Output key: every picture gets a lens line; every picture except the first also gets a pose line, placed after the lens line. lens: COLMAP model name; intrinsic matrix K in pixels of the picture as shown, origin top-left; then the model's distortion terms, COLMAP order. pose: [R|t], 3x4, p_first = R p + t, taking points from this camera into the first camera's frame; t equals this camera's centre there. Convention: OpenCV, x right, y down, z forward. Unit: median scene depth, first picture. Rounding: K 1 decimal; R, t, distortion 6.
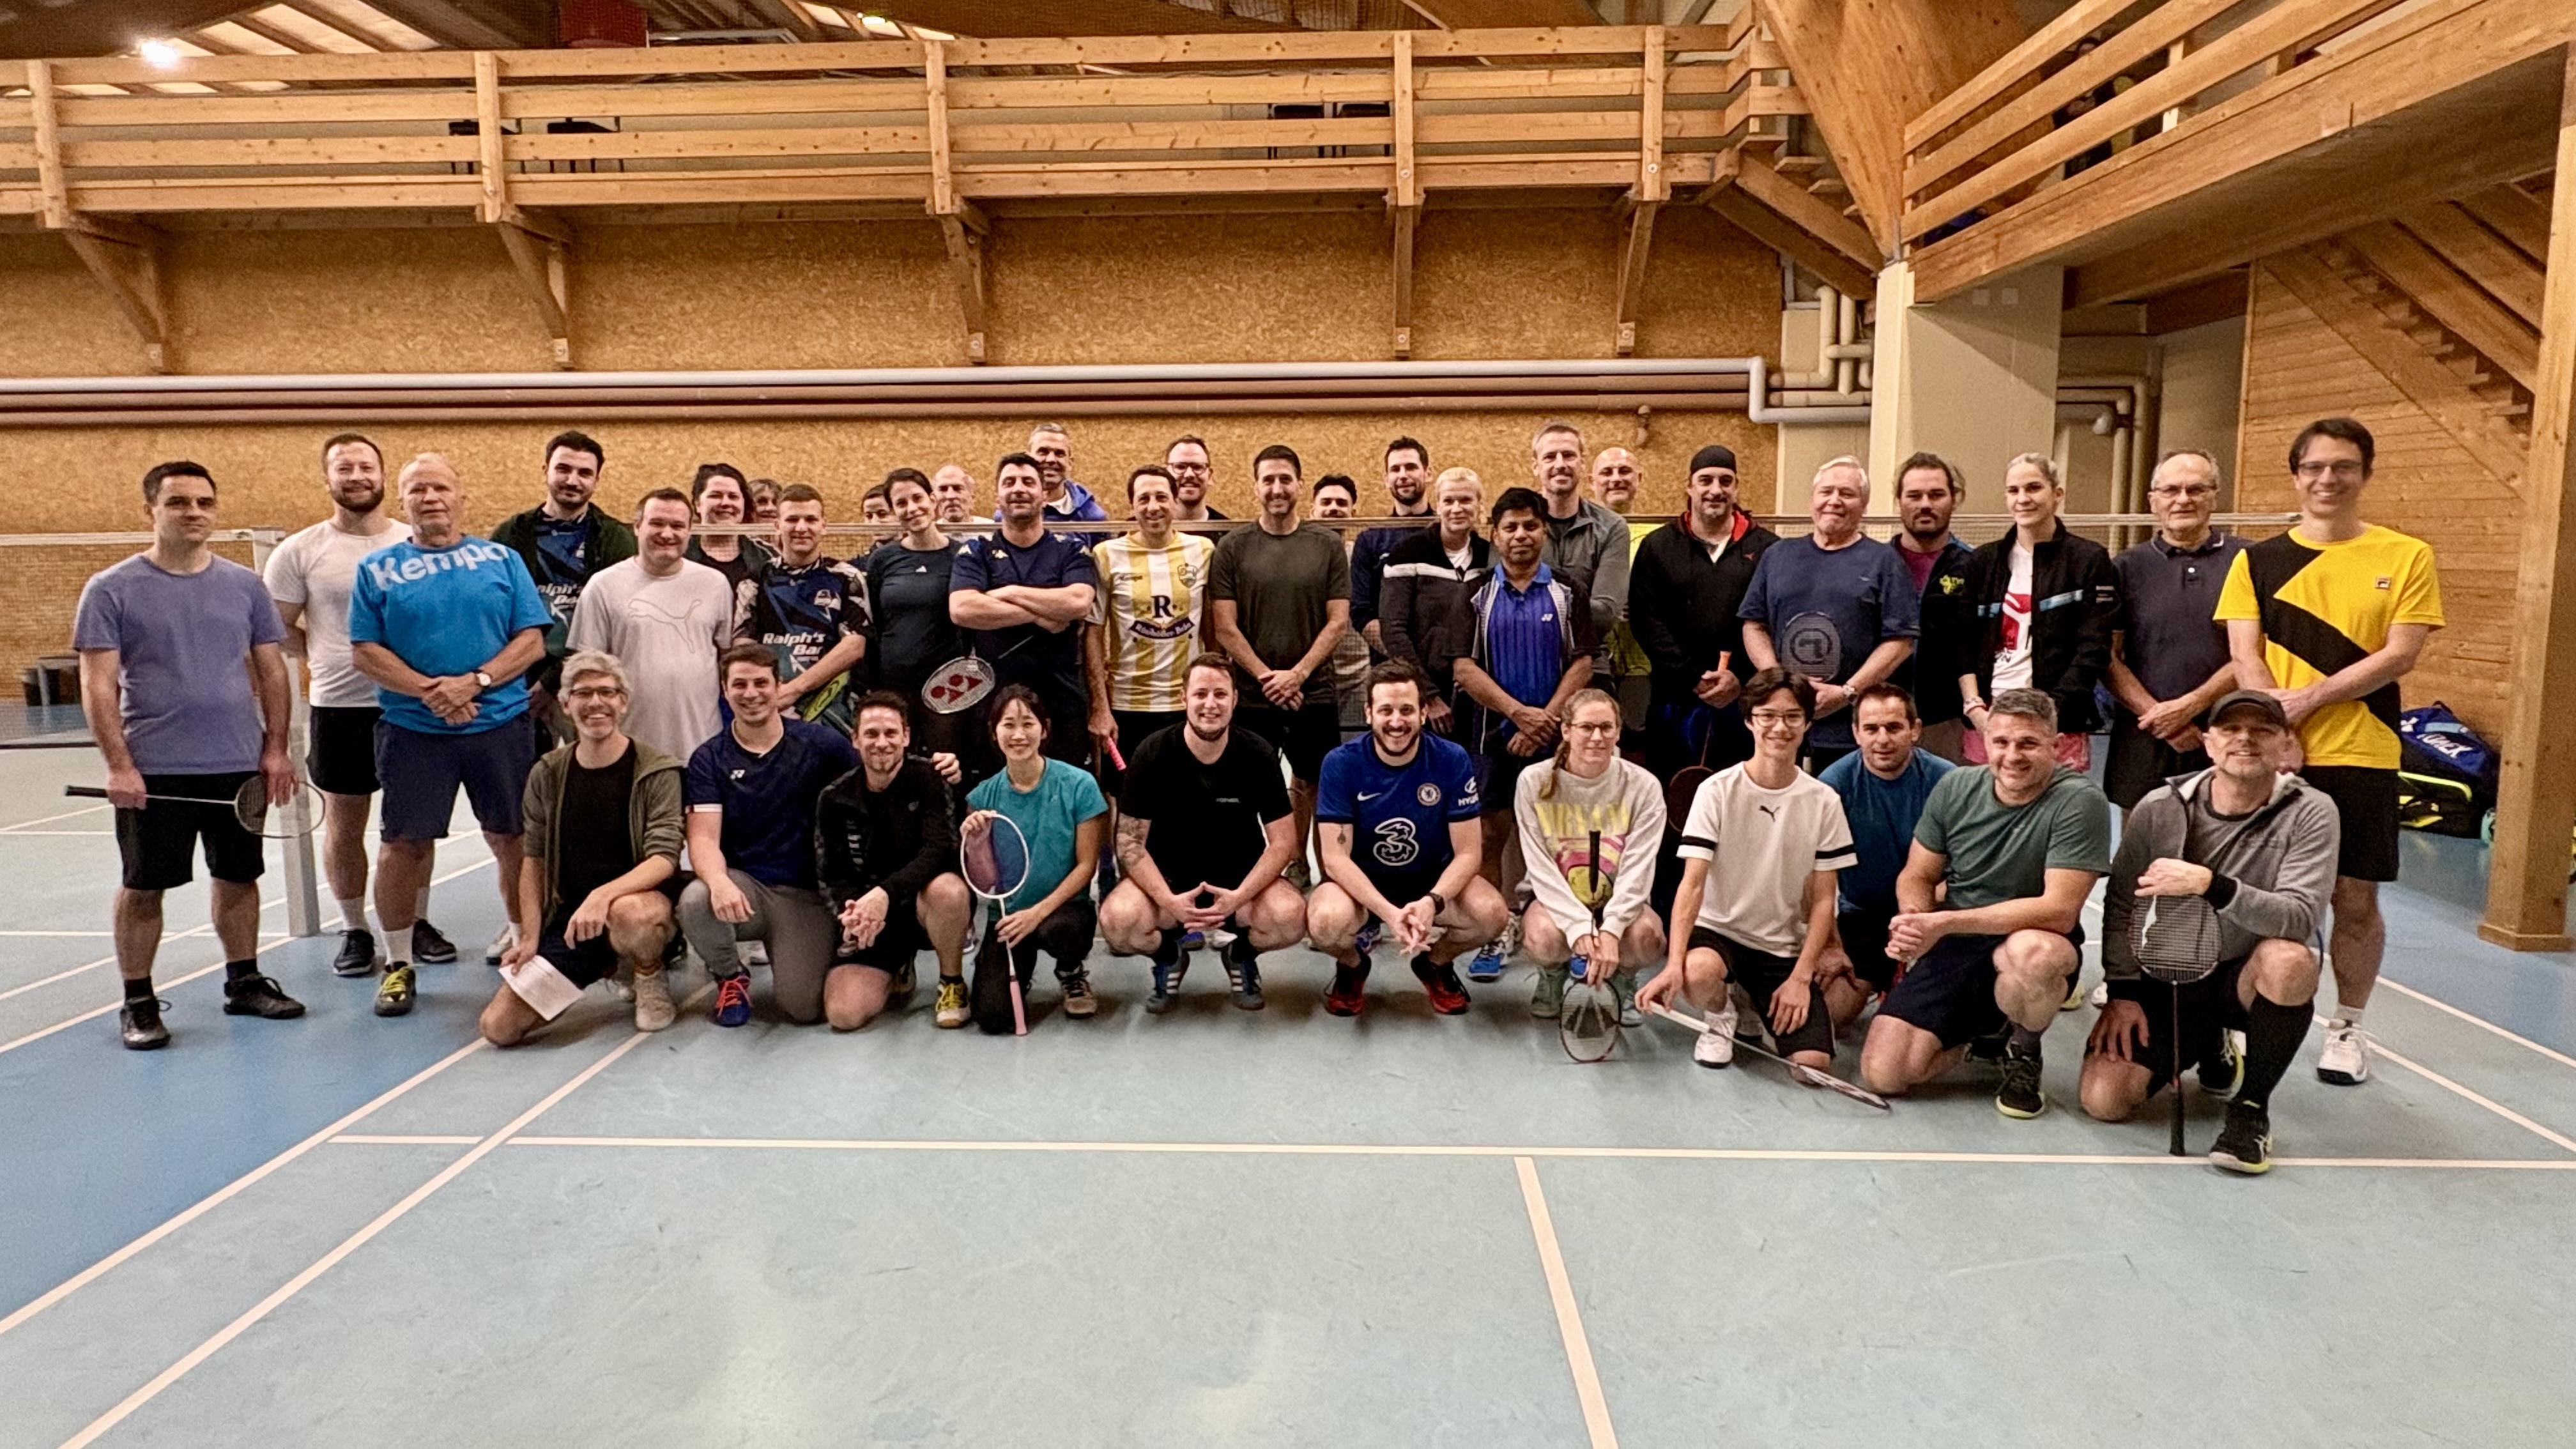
lens RADIAL K [[1543.3, 0, 1288.0], [0, 1543.3, 724.5], [0, 0, 1]] dist [0.001199, 0.000923]
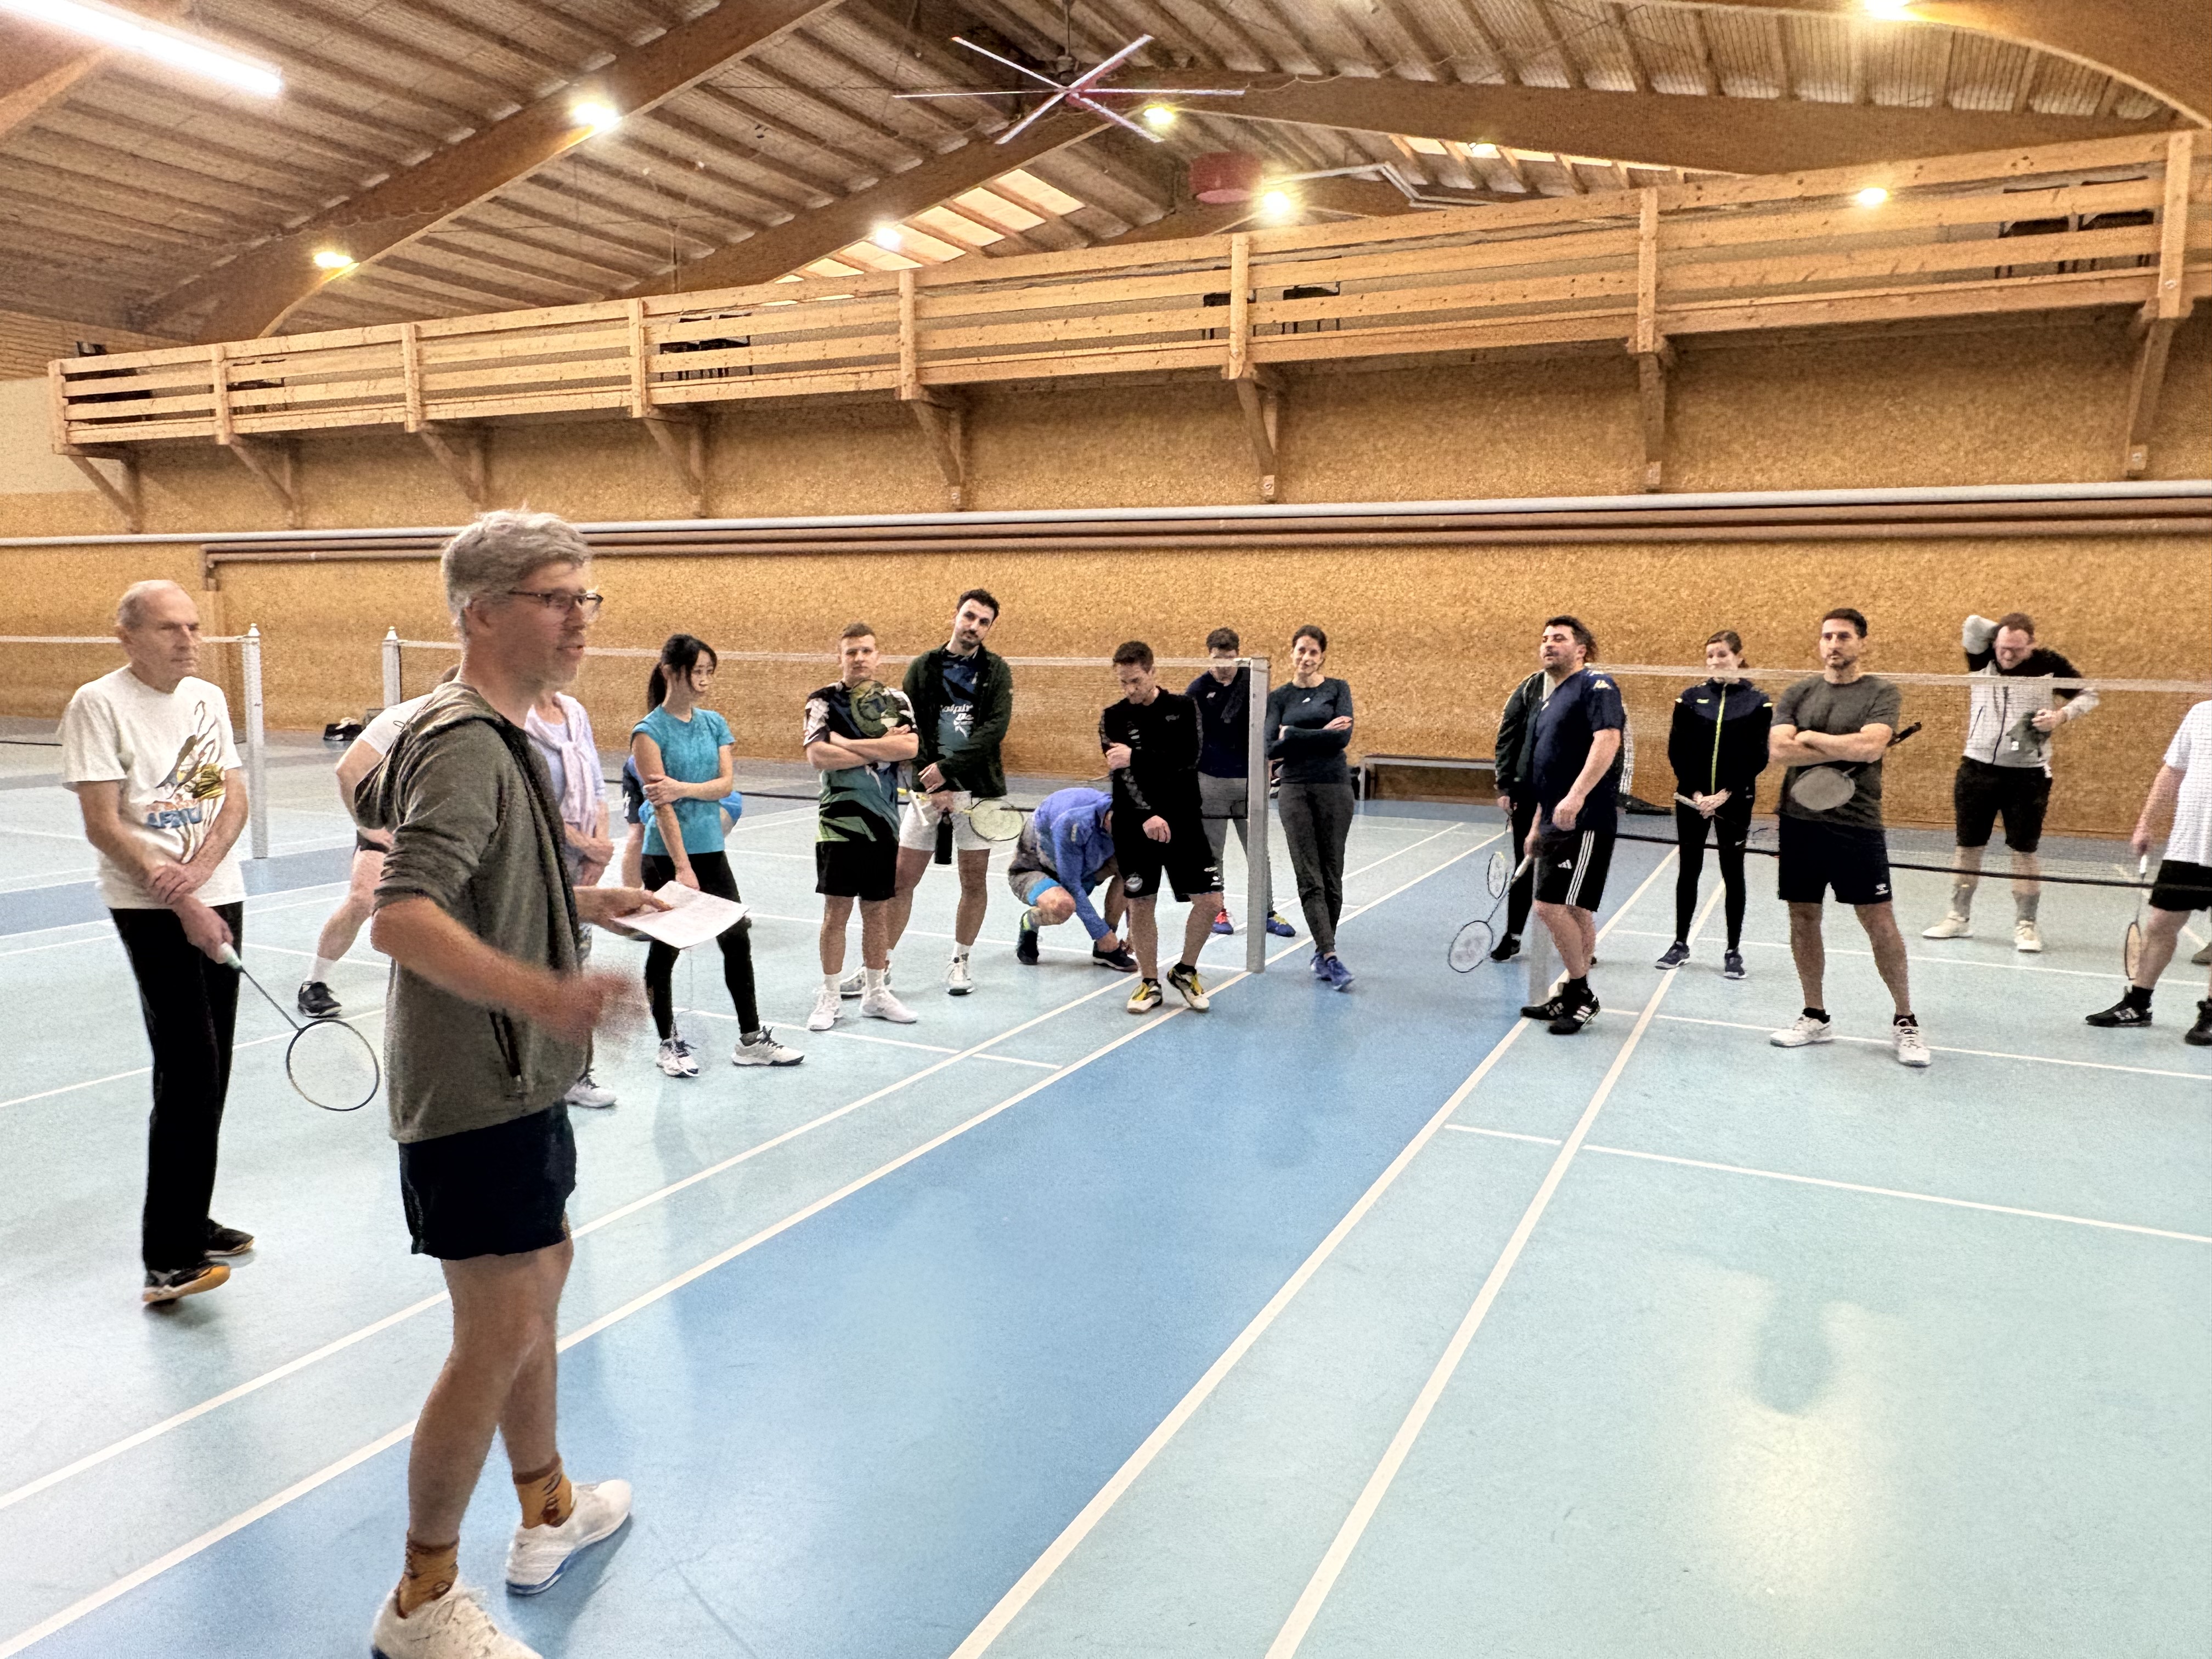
lens RADIAL K [[1550.4, 0, 1106.0], [0, 1550.4, 829.5], [0, 0, 1]] dist [-0.004927, 0.001414]
pose [[0.914036, 0.069509, -0.399633, -0.106456], [-0.068702, 0.997503, 0.016364, 0.002429], [0.399772, 0.012498, 0.916529, -0.105382]]
